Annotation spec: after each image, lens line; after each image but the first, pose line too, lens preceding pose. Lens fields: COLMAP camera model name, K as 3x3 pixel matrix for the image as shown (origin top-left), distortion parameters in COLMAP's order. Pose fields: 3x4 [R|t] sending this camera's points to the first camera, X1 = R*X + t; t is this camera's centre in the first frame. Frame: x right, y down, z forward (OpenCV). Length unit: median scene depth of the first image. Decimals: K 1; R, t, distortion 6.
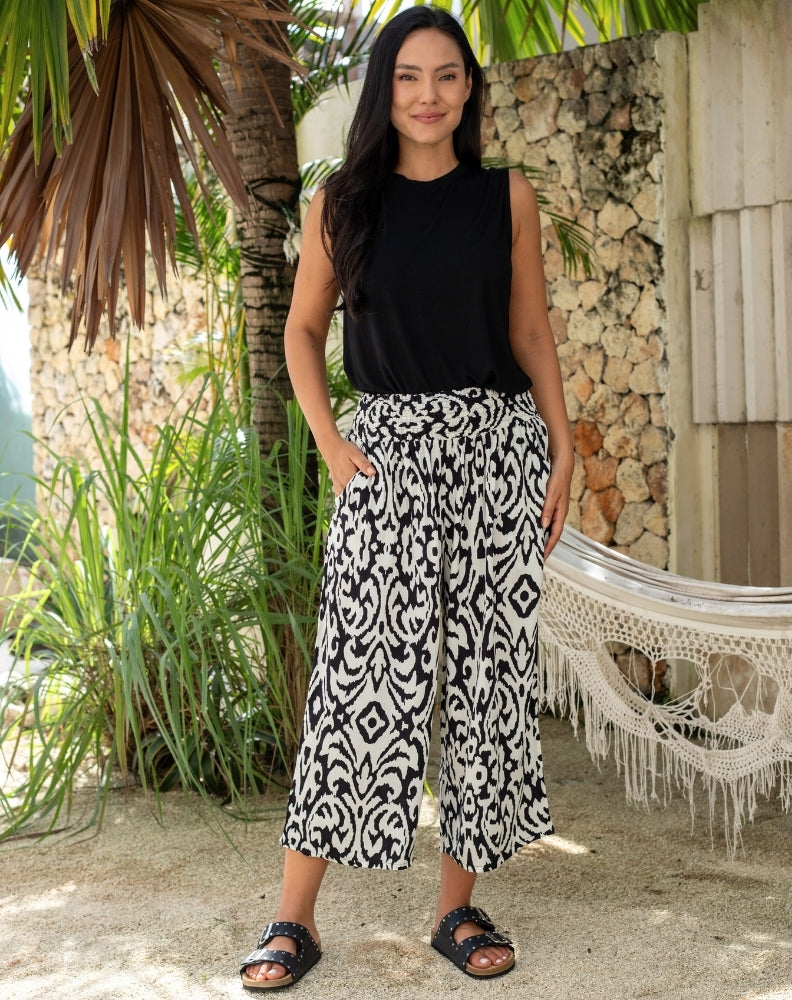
lens RADIAL K [[2031.8, 0, 397.6], [0, 2031.8, 551.9], [0, 0, 1]] dist [-0.031410, -0.204036]
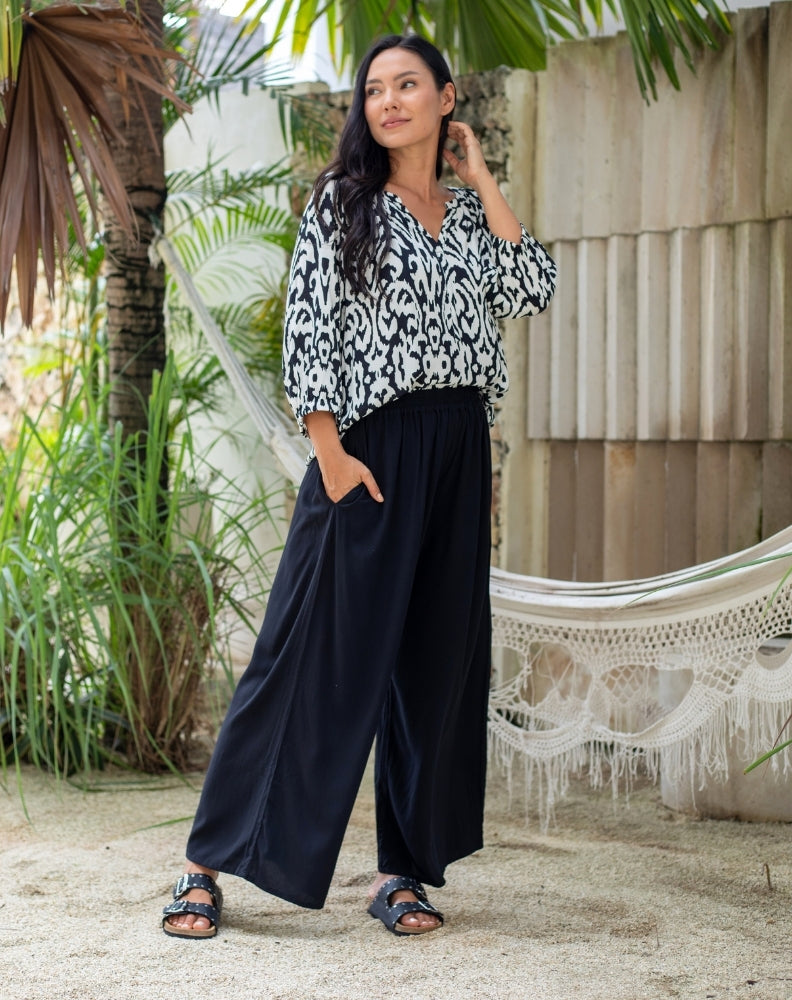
lens RADIAL K [[2566.7, 0, 395.9], [0, 2566.7, 438.0], [0, 0, 1]] dist [-0.051725, 0.045686]
pose [[0.995321, 0.049129, 0.083205, -0.033997], [-0.042411, 0.995838, -0.080669, 0.048350], [-0.086822, 0.076762, 0.993262, -0.327167]]
